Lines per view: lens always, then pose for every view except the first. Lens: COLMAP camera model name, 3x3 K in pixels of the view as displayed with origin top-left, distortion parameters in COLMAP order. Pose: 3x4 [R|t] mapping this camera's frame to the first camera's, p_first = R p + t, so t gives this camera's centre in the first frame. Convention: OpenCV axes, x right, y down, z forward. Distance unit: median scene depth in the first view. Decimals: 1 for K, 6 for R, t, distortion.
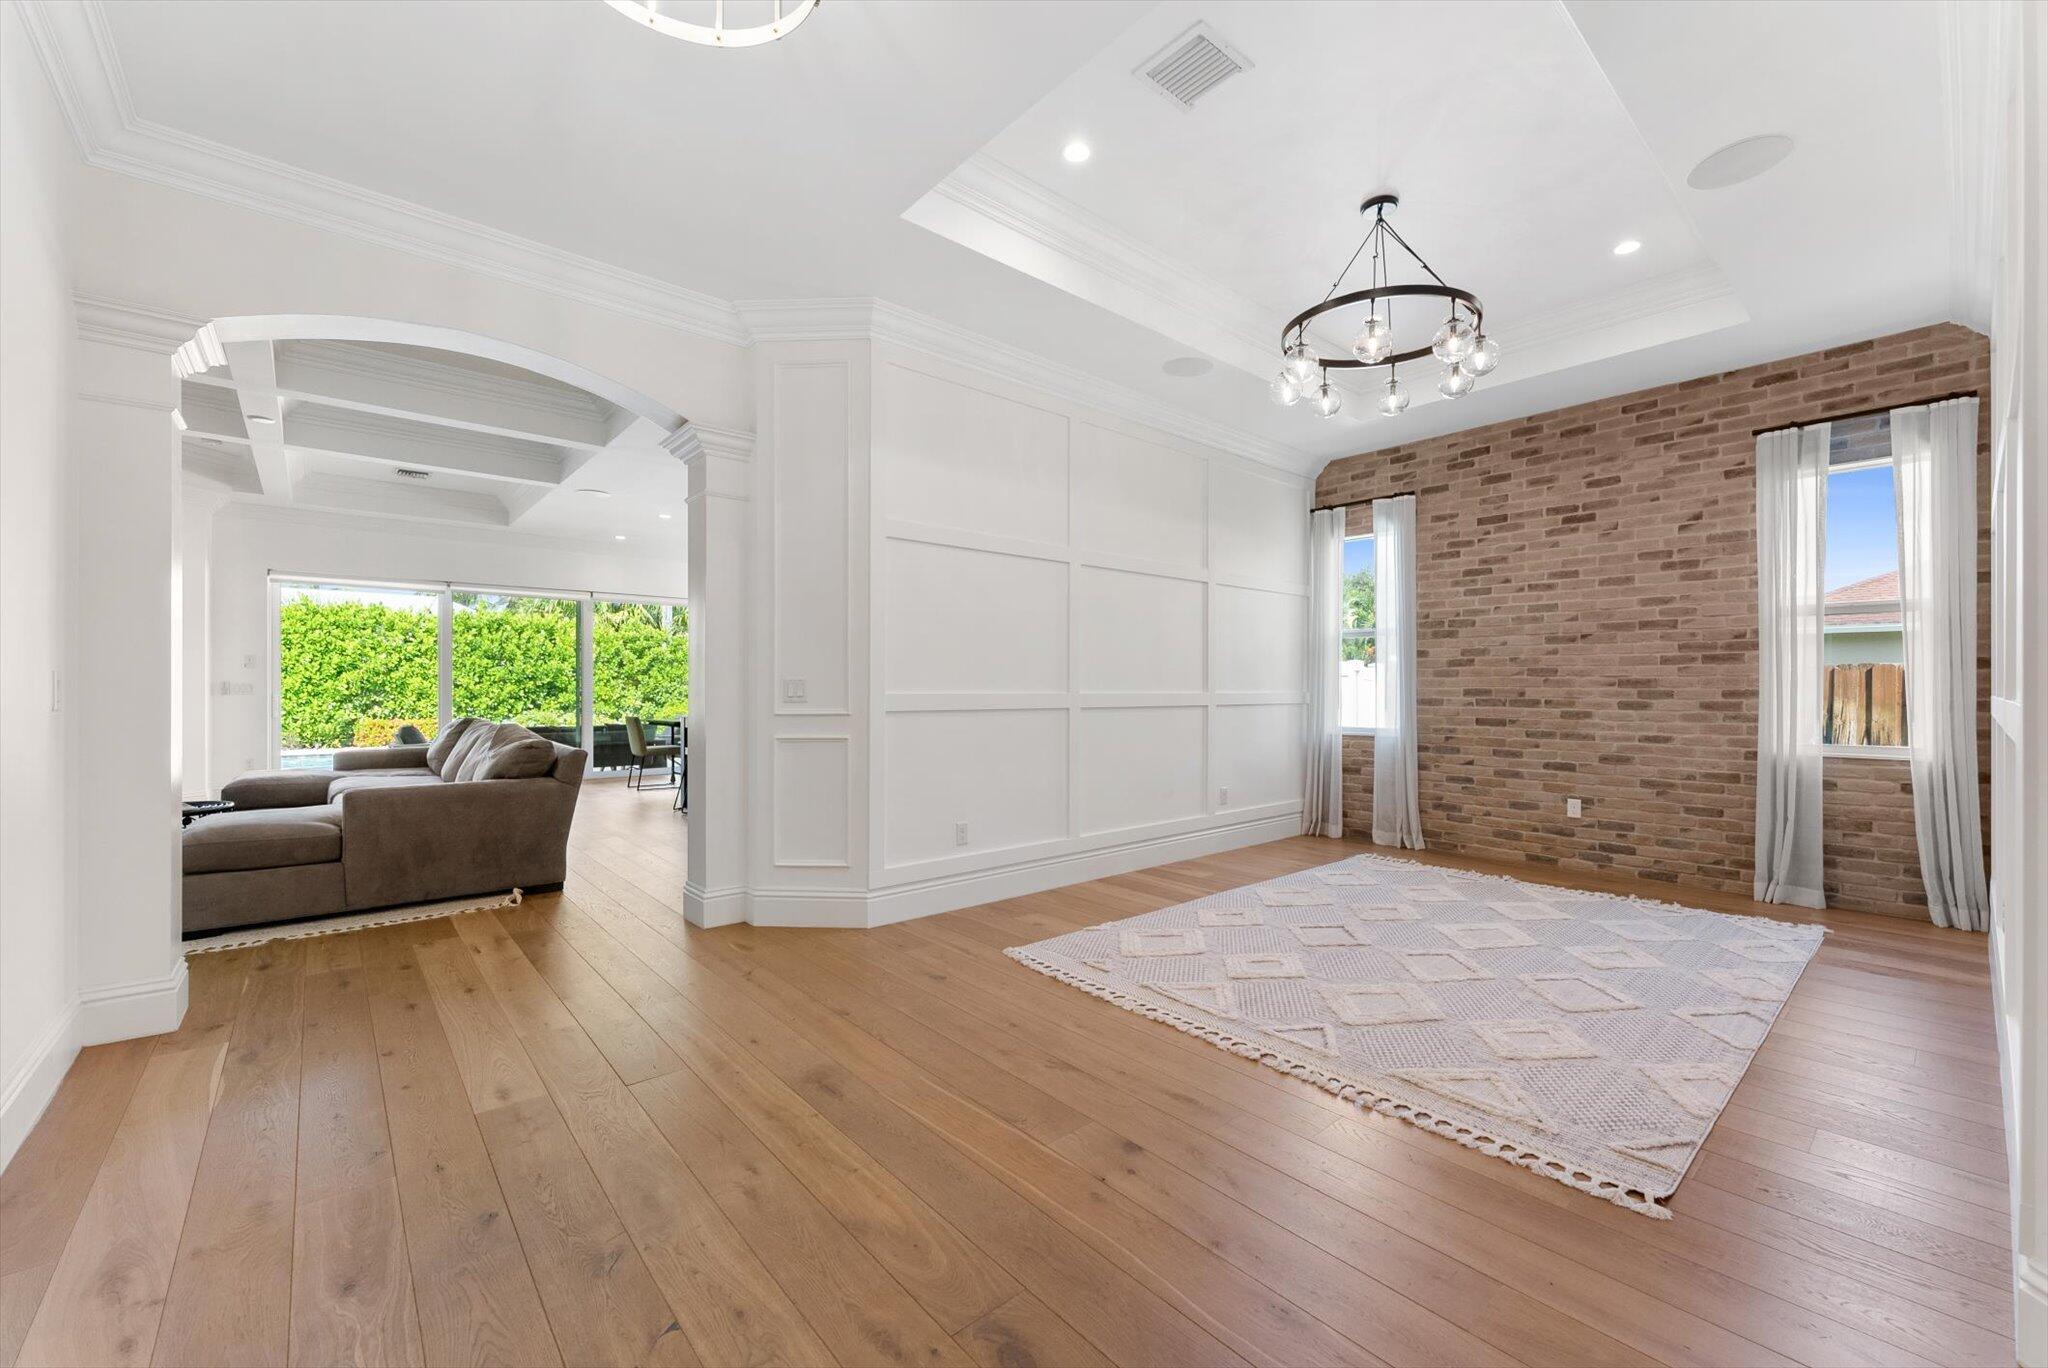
lens RADIAL K [[820.3, 0, 1028.5], [0, 820.3, 685.3], [0, 0, 1]] dist [0.000011, 0.000072]
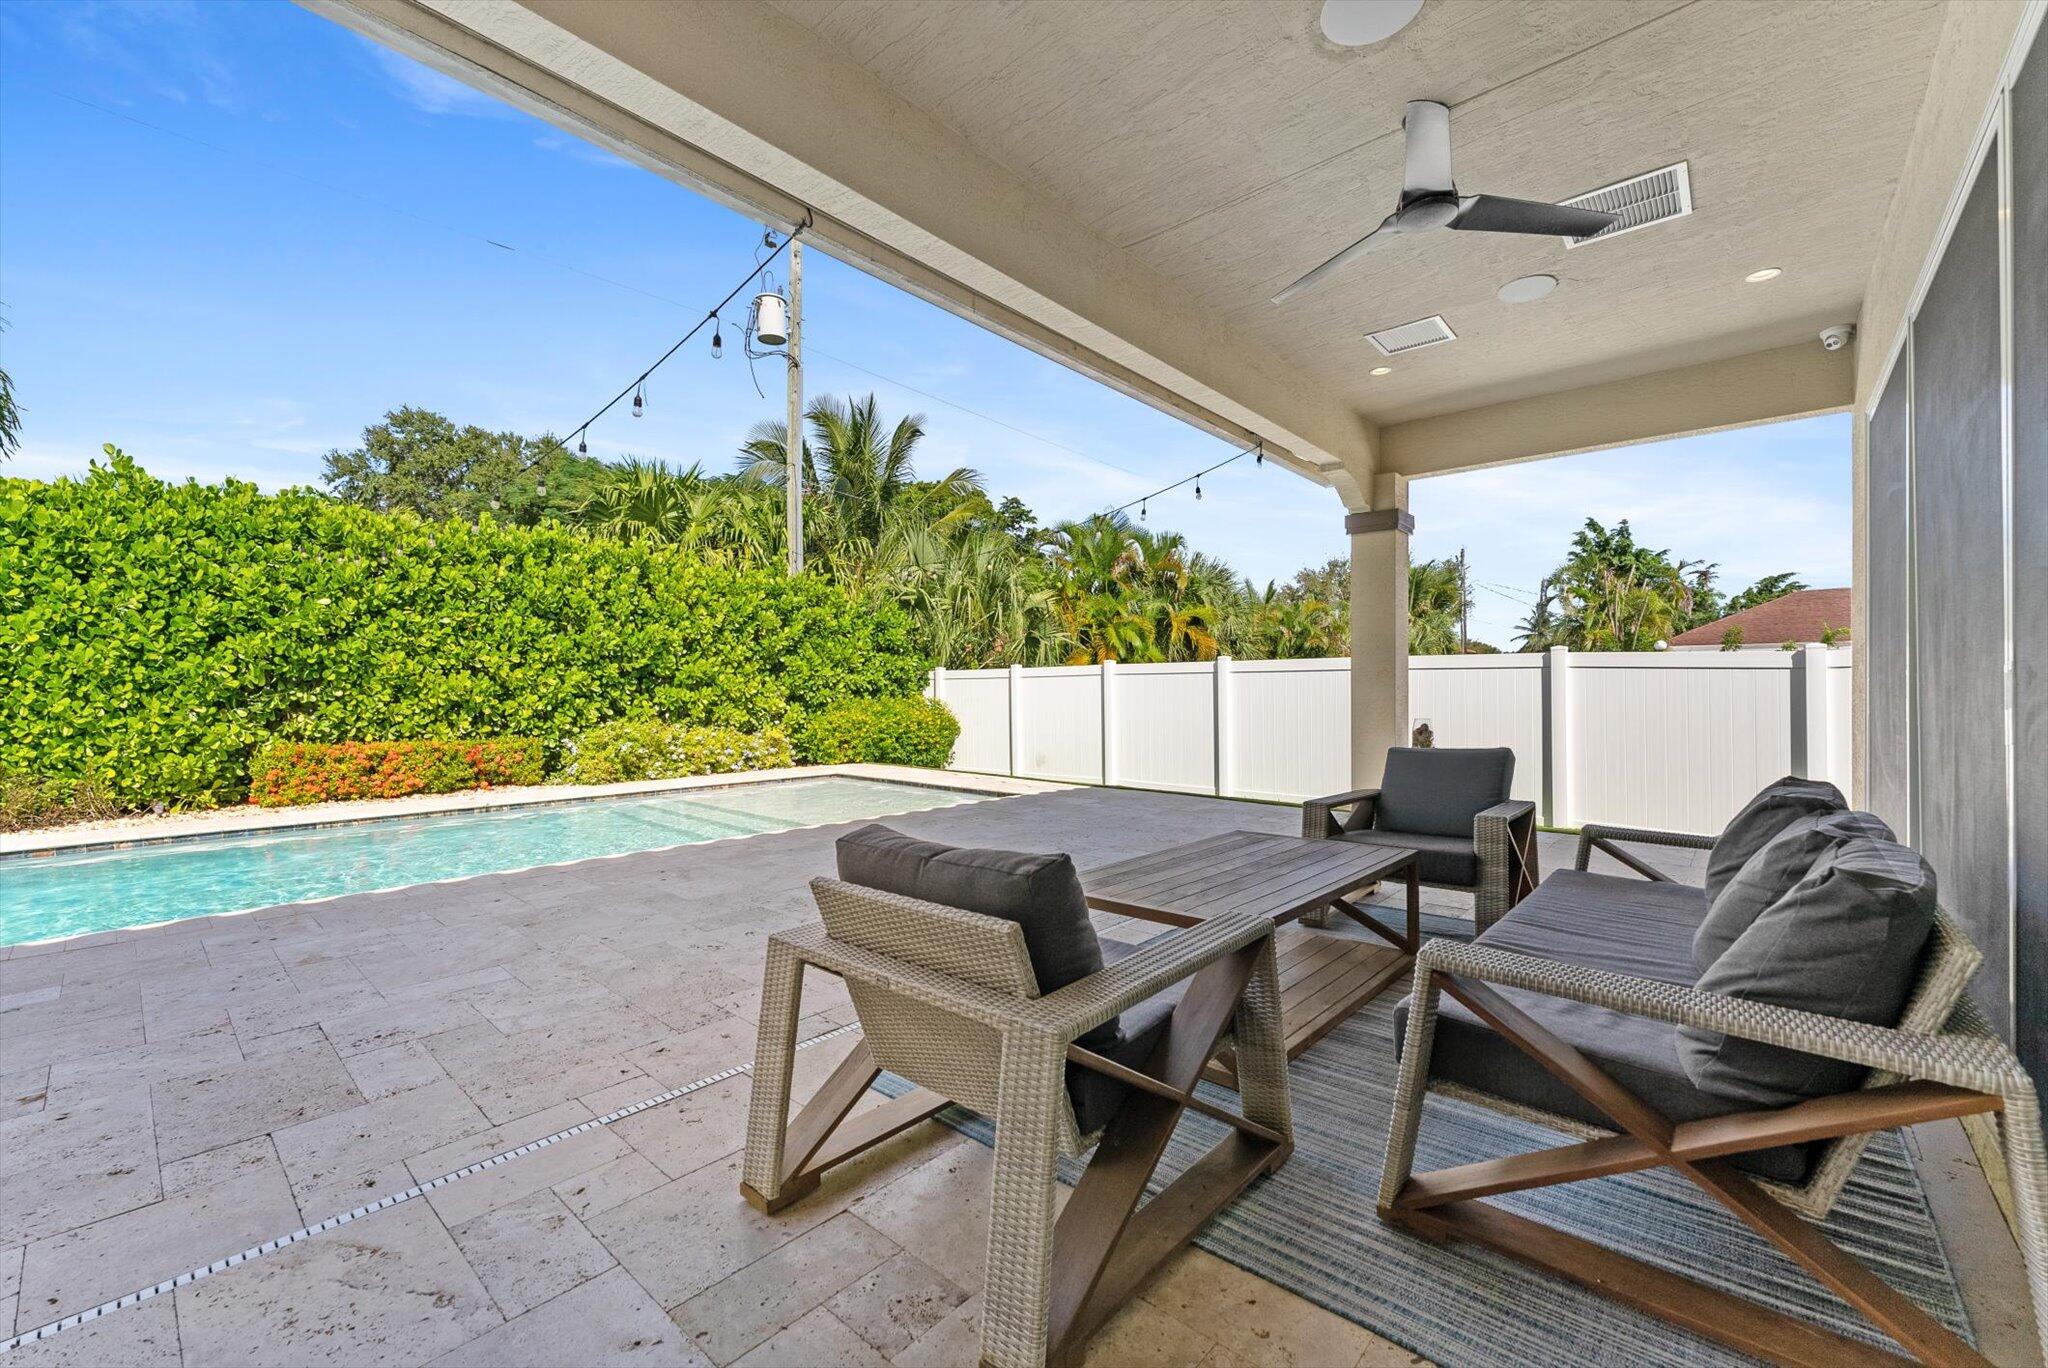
lens RADIAL K [[820.3, 0, 1028.5], [0, 820.3, 685.3], [0, 0, 1]] dist [0.000011, 0.000072]
pose [[0.991118, -0.001563, 0.132975, -1.578912], [0.001520, 0.999999, 0.000421, 0.034167], [-0.132975, -0.000215, 0.991119, 1.717011]]
